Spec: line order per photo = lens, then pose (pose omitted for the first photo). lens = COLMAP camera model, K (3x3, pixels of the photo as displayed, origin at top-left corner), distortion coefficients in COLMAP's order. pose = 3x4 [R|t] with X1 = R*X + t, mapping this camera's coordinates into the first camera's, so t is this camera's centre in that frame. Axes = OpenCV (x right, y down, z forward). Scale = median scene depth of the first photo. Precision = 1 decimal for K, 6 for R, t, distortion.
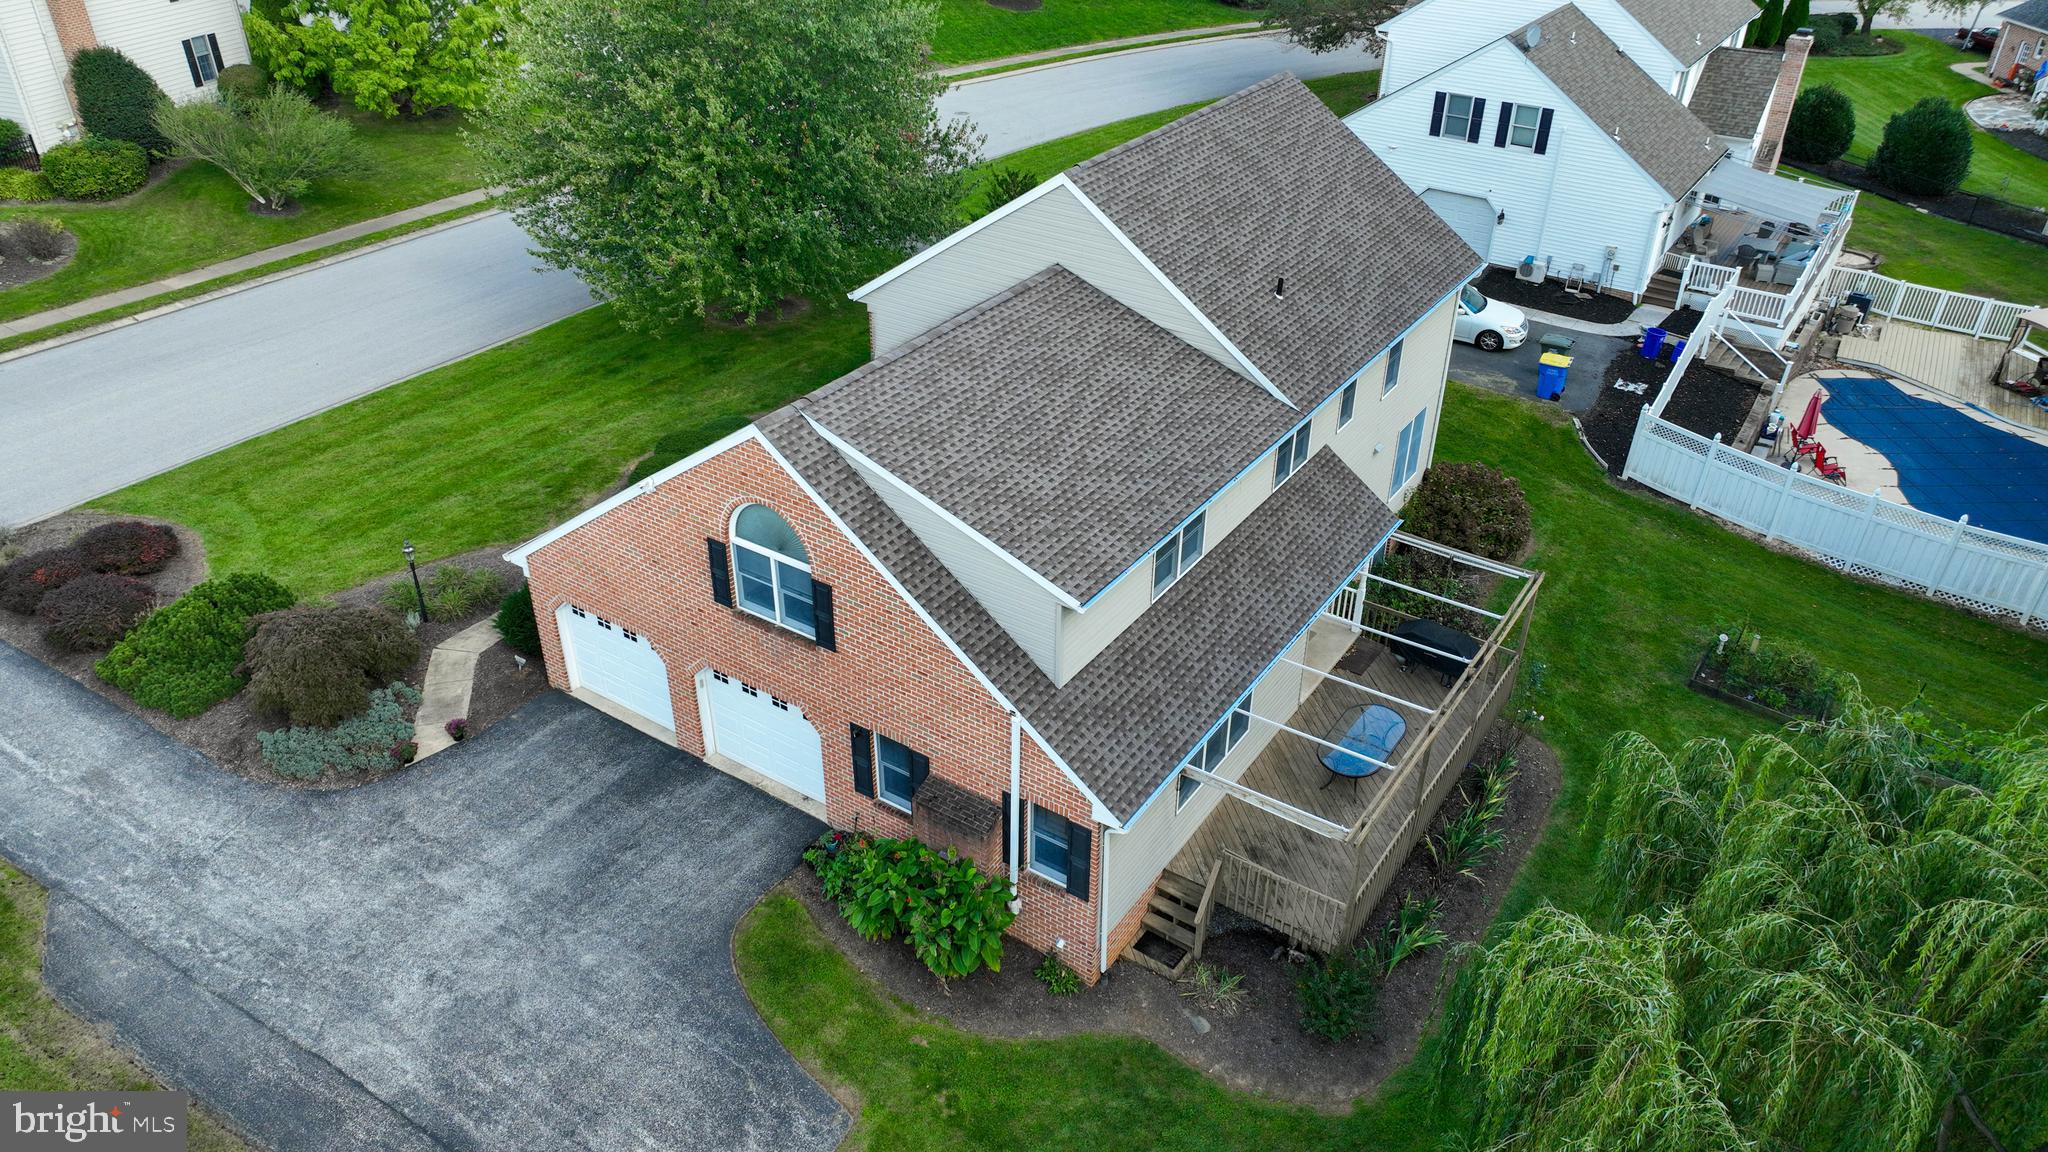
lens RADIAL K [[1439.2, 0, 1024.0], [0, 1439.2, 576.0], [0, 0, 1]] dist [0.002051, 0.012751]
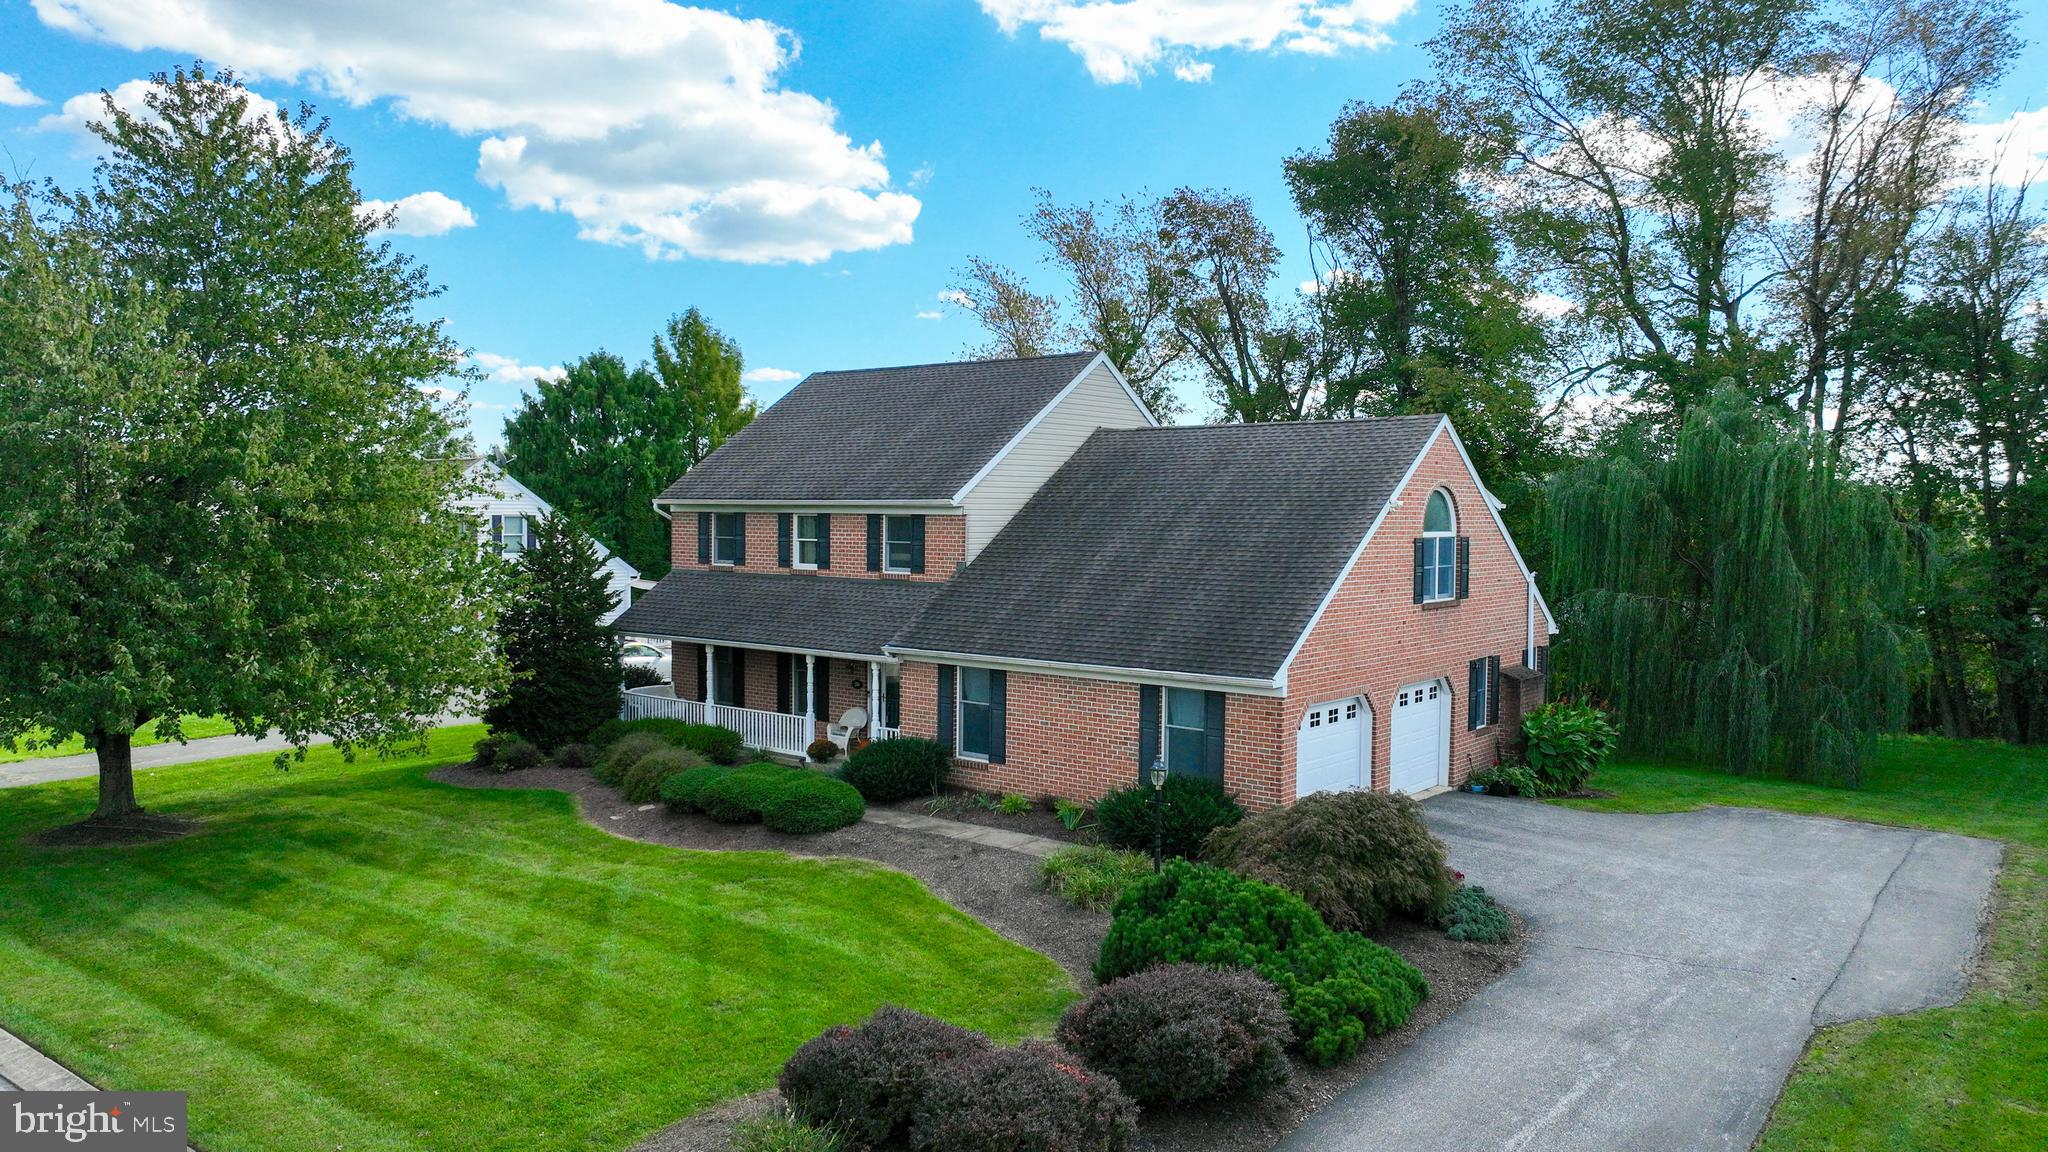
lens RADIAL K [[1439.5, 0, 1024.0], [0, 1439.5, 576.0], [0, 0, 1]] dist [0.007265, -0.004383]
pose [[0.086918, -0.053610, 0.994772, -1.388106], [0.523943, 0.851754, 0.000123, -0.165042], [-0.847307, 0.521193, 0.102121, 1.146605]]
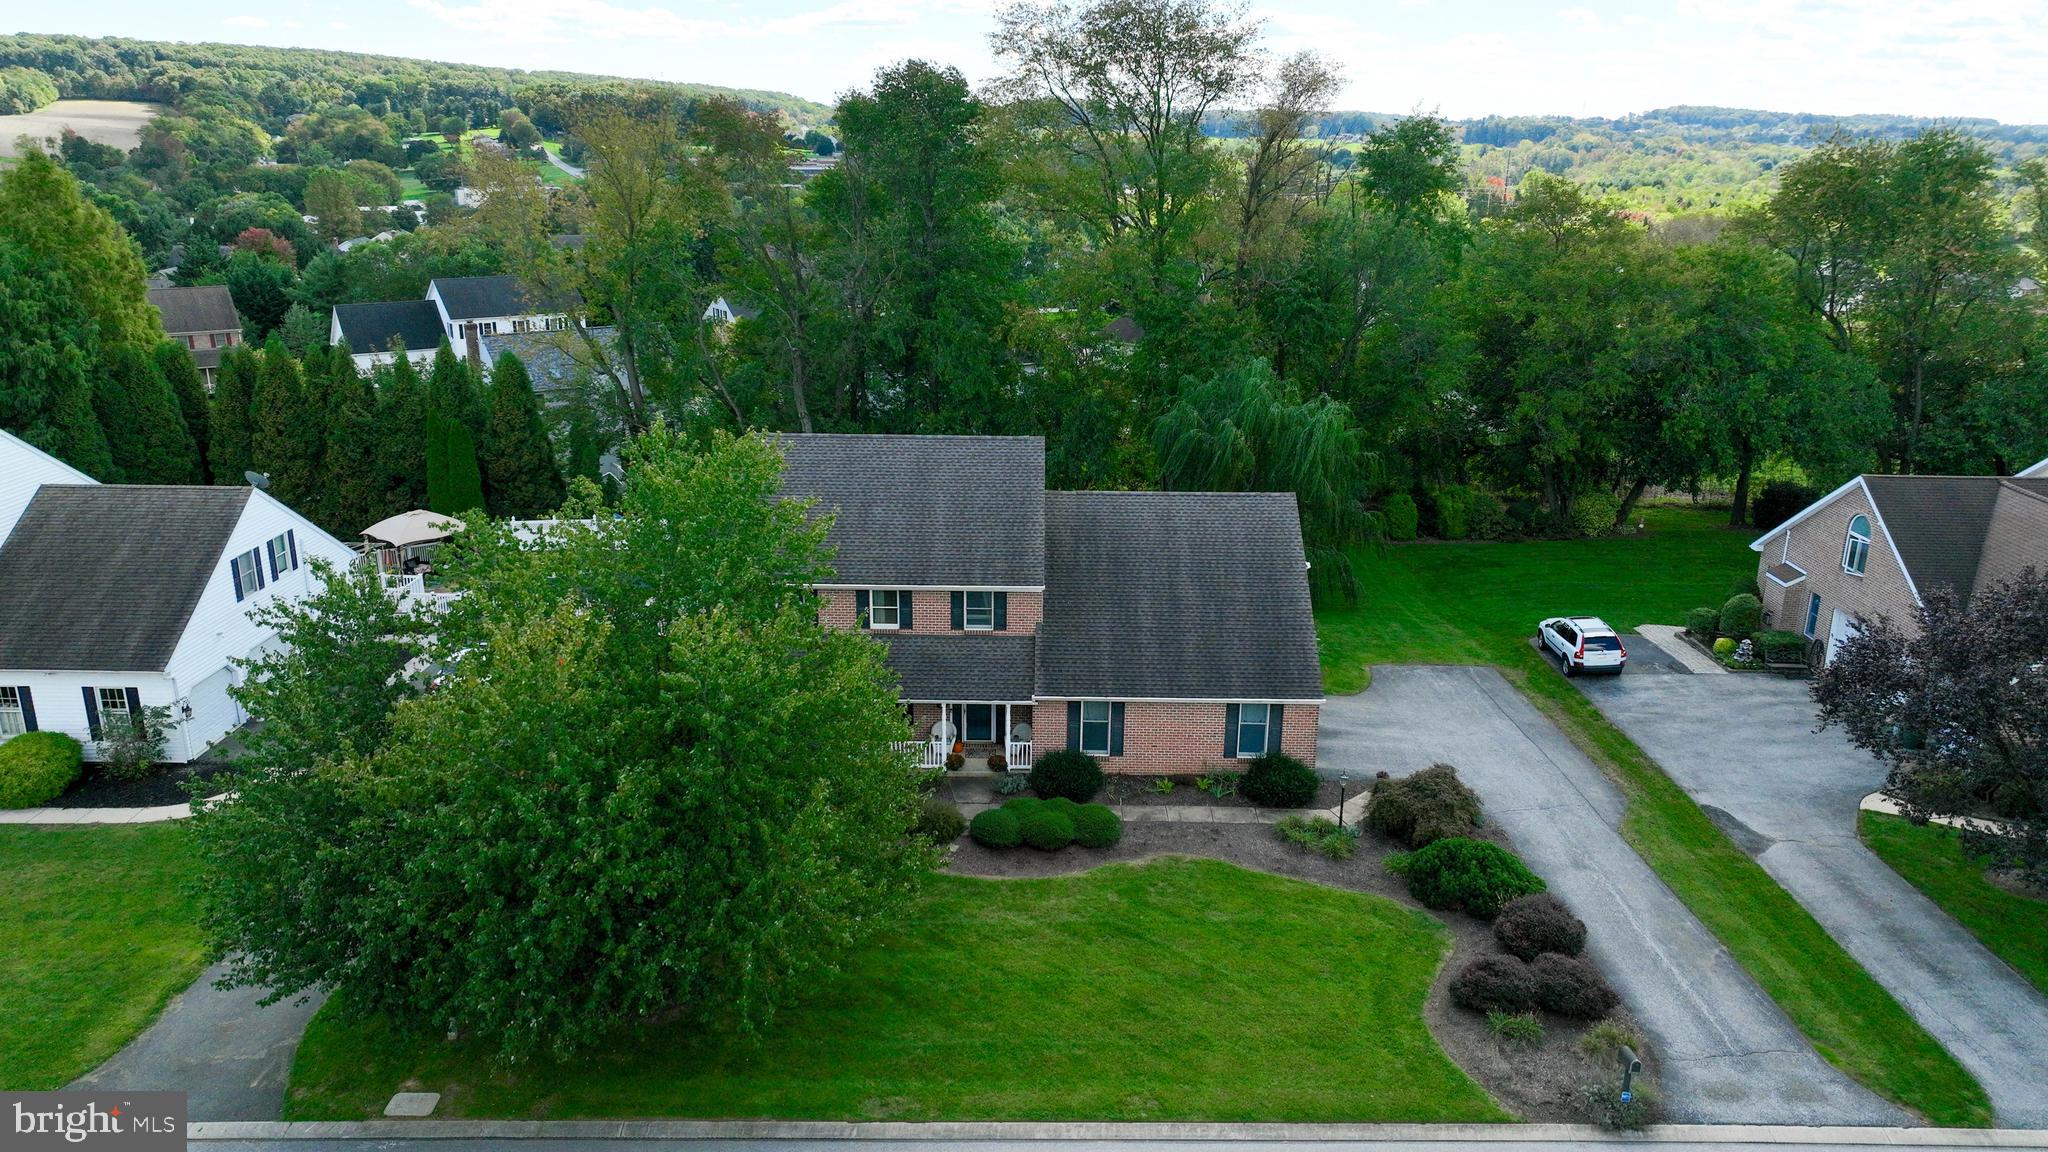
lens RADIAL K [[1446.5, 0, 1028.8], [0, 1446.5, 572.6], [0, 0, 1]] dist [0.002068, 0.006152]
pose [[-0.548736, -0.259655, 0.794650, -1.604294], [0.431577, 0.726099, 0.535276, -1.261389], [-0.715982, 0.636678, -0.286376, 1.822355]]
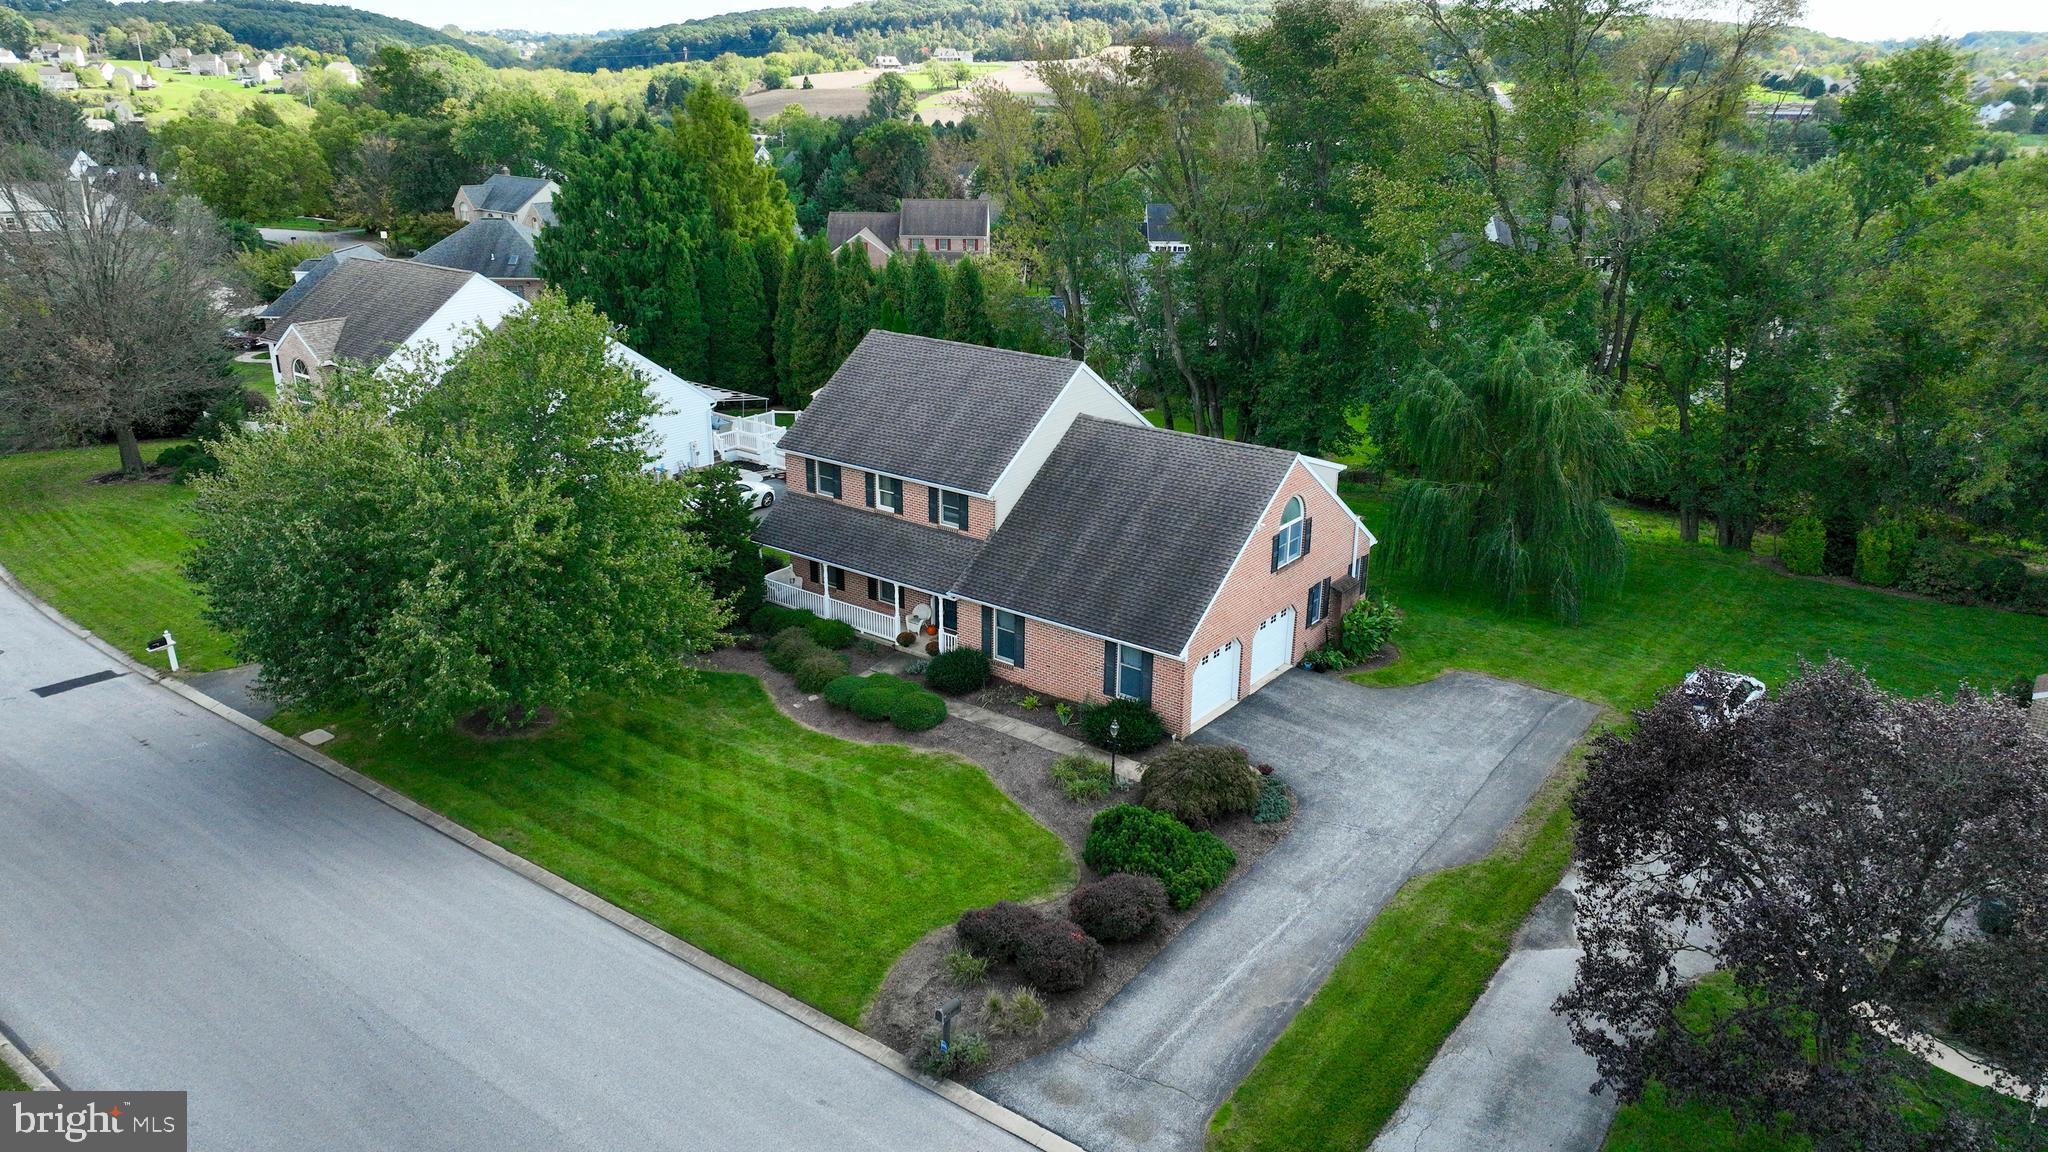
lens RADIAL K [[1439.2, 0, 1024.0], [0, 1439.2, 576.0], [0, 0, 1]] dist [0.002051, 0.012751]
pose [[0.058702, -0.345432, 0.936606, -2.018588], [0.523875, 0.809312, 0.265650, -0.657131], [-0.849770, 0.475070, 0.228471, 0.855559]]
